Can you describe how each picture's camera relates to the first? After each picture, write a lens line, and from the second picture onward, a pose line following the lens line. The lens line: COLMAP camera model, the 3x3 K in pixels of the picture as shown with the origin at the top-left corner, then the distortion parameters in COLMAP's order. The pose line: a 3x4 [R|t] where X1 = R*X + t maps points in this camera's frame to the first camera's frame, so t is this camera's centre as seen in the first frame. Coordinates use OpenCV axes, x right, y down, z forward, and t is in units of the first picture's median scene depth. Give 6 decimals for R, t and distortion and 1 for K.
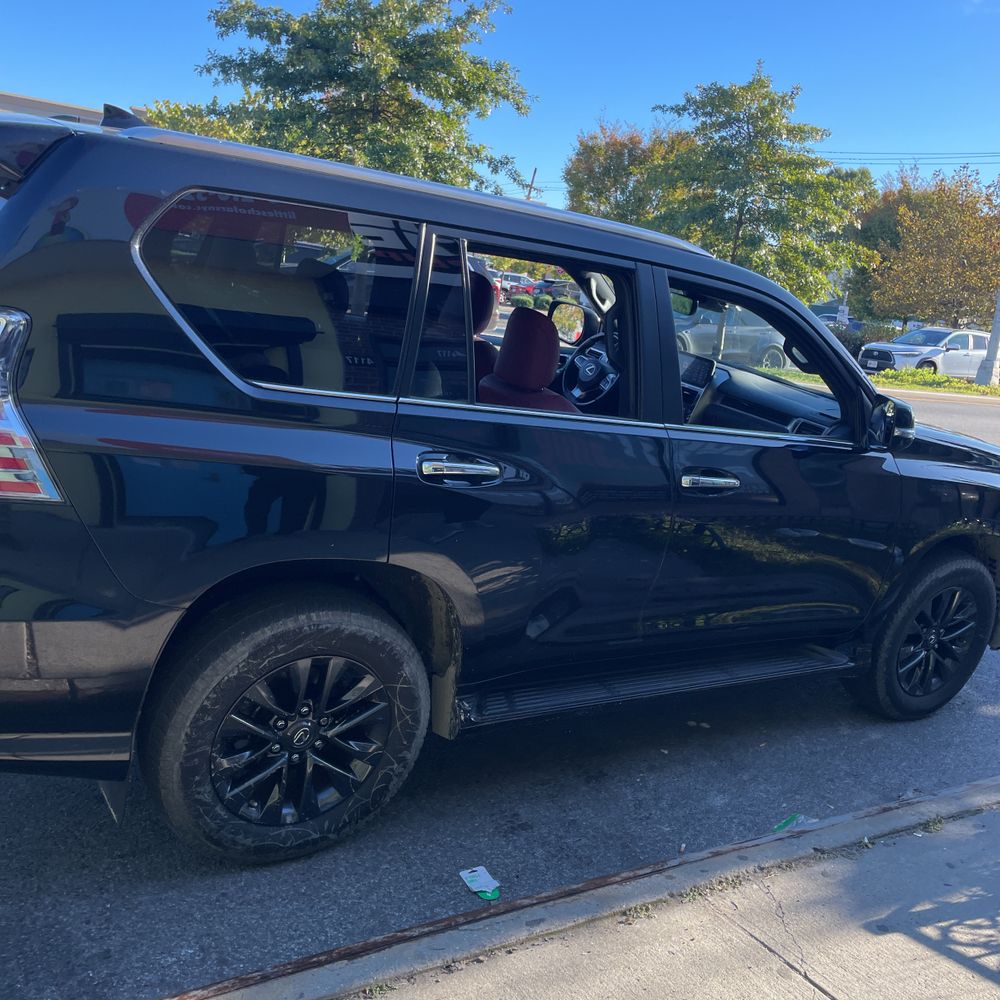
lens RADIAL K [[1025.5, 0, 519.6], [0, 1025.5, 482.2], [0, 0, 1]] dist [0.096008, -0.136134]
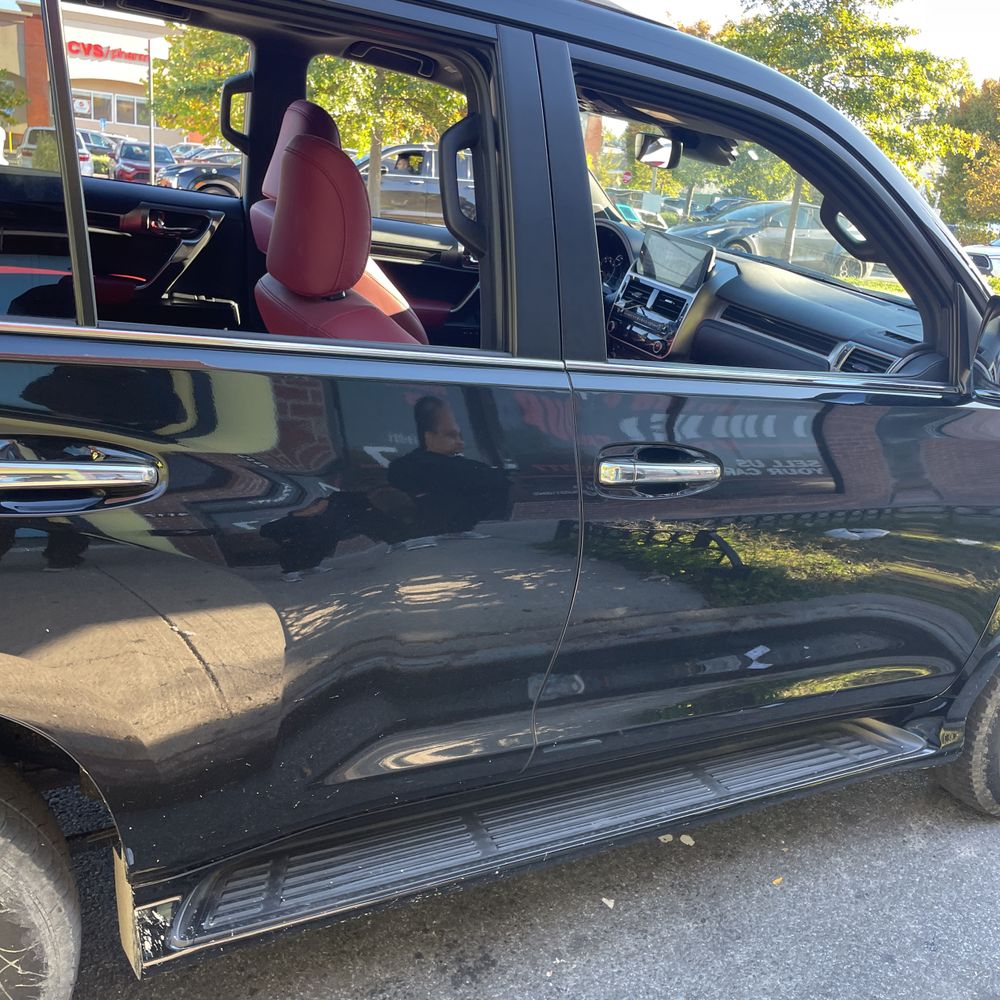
lens RADIAL K [[1048.8, 0, 500.0], [0, 1048.8, 500.0], [0, 0, 1]] dist [0.080536, -0.110868]
pose [[0.996788, -0.001293, -0.080069, 0.161965], [0.008538, 0.995886, 0.090214, -0.037986], [0.079623, -0.090608, 0.992699, 0.512159]]
